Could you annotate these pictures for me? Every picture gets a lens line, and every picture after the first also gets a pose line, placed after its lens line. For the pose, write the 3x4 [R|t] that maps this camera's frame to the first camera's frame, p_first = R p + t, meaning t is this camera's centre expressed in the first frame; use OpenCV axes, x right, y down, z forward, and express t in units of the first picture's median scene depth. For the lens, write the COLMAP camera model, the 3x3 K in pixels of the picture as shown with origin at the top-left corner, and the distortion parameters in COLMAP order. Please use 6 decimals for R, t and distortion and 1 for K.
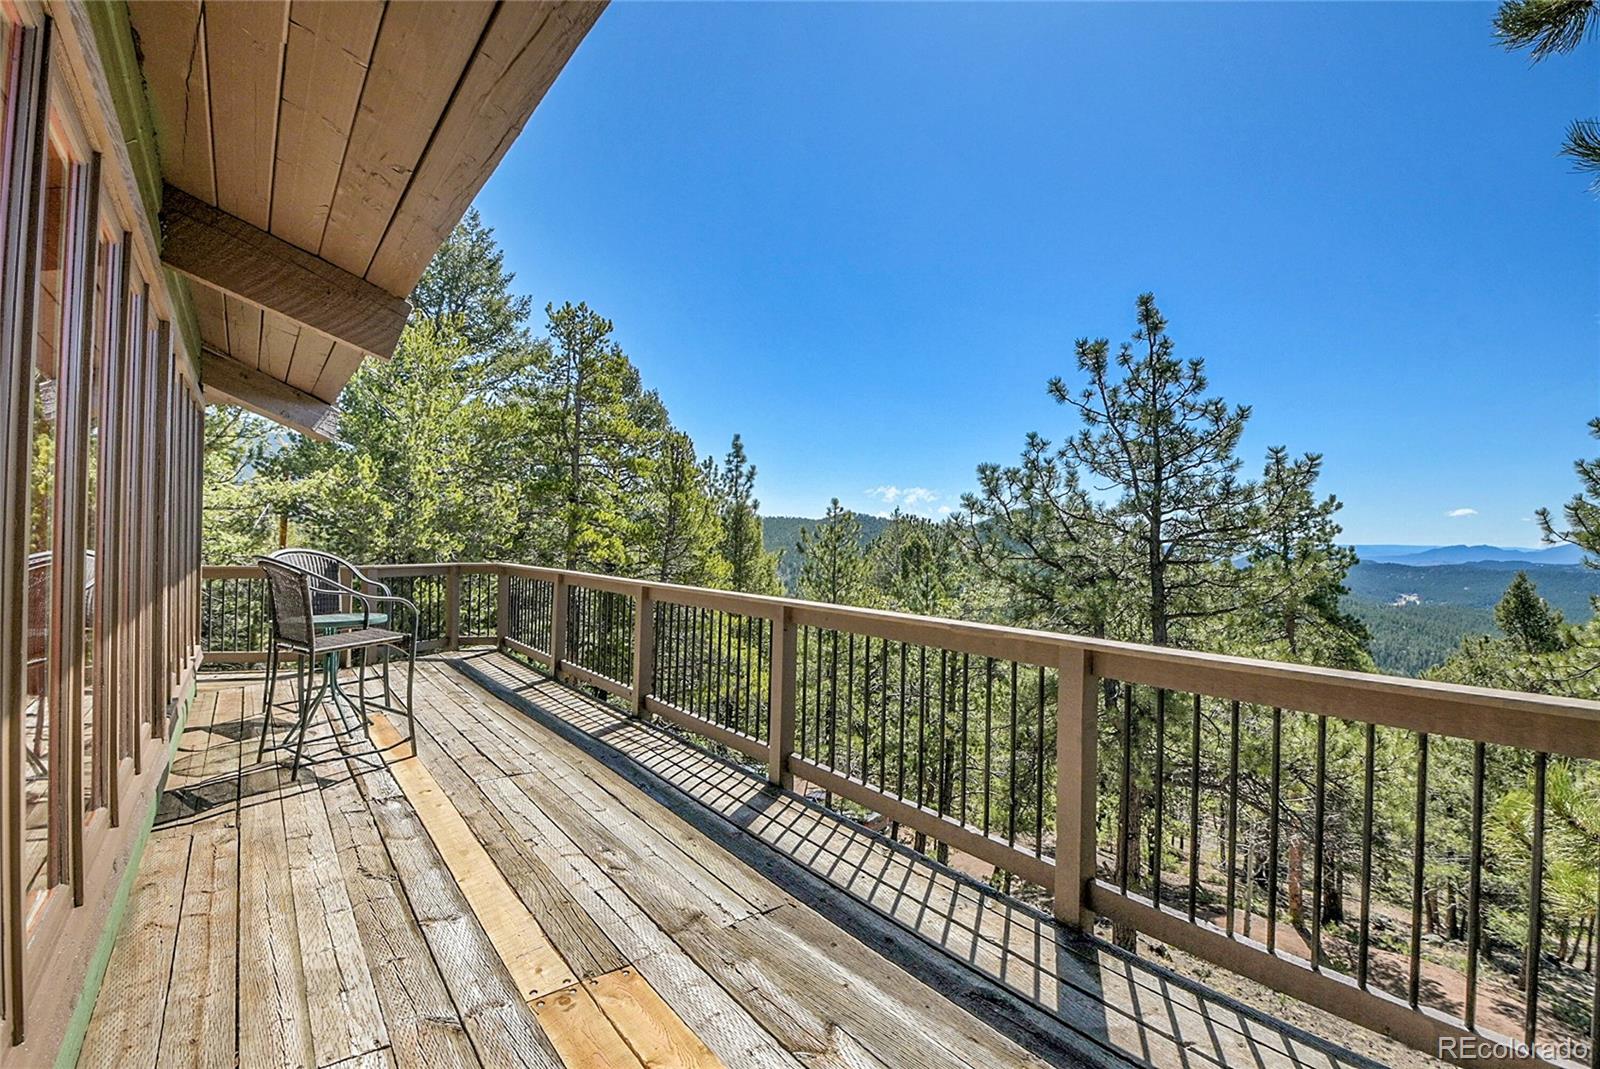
lens RADIAL K [[703.3, 0, 803.0], [0, 703.3, 526.8], [0, 0, 1]] dist [0.000504, -0.016850]
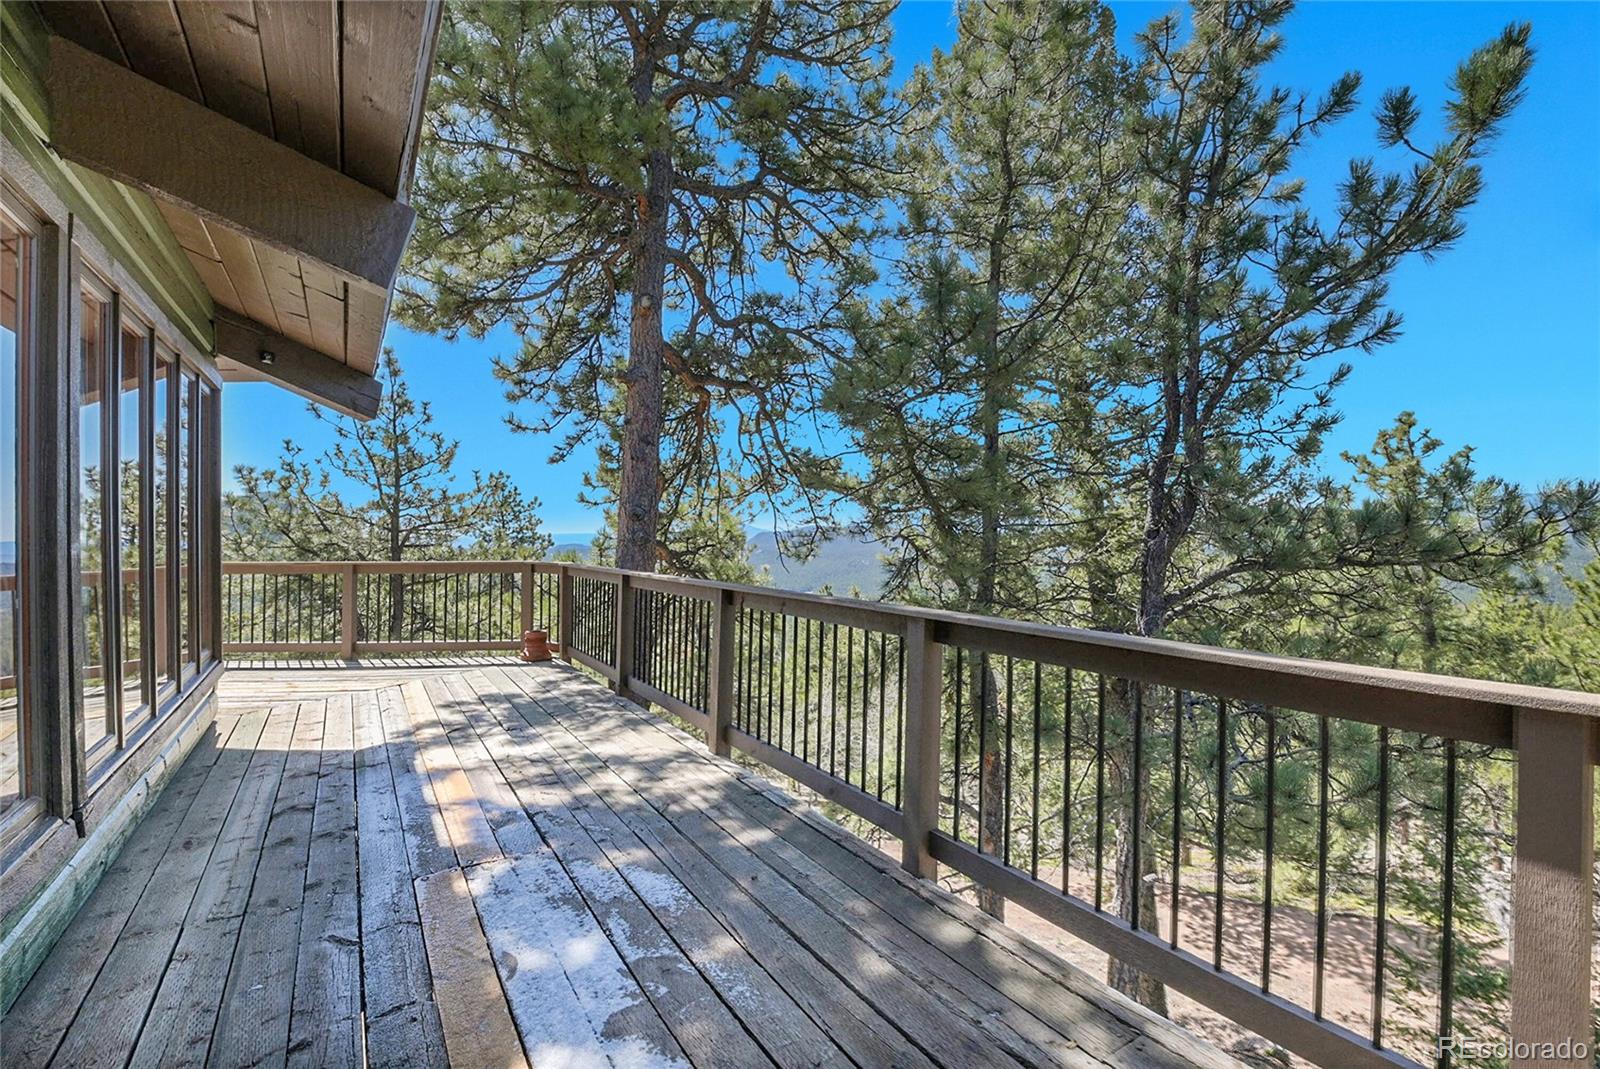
lens RADIAL K [[703.3, 0, 803.0], [0, 703.3, 526.8], [0, 0, 1]] dist [0.000504, -0.016850]
pose [[0.559982, -0.006092, 0.828482, -0.177303], [-0.004926, 0.999931, 0.010683, -0.005904], [-0.828490, -0.010064, 0.559913, -0.403714]]
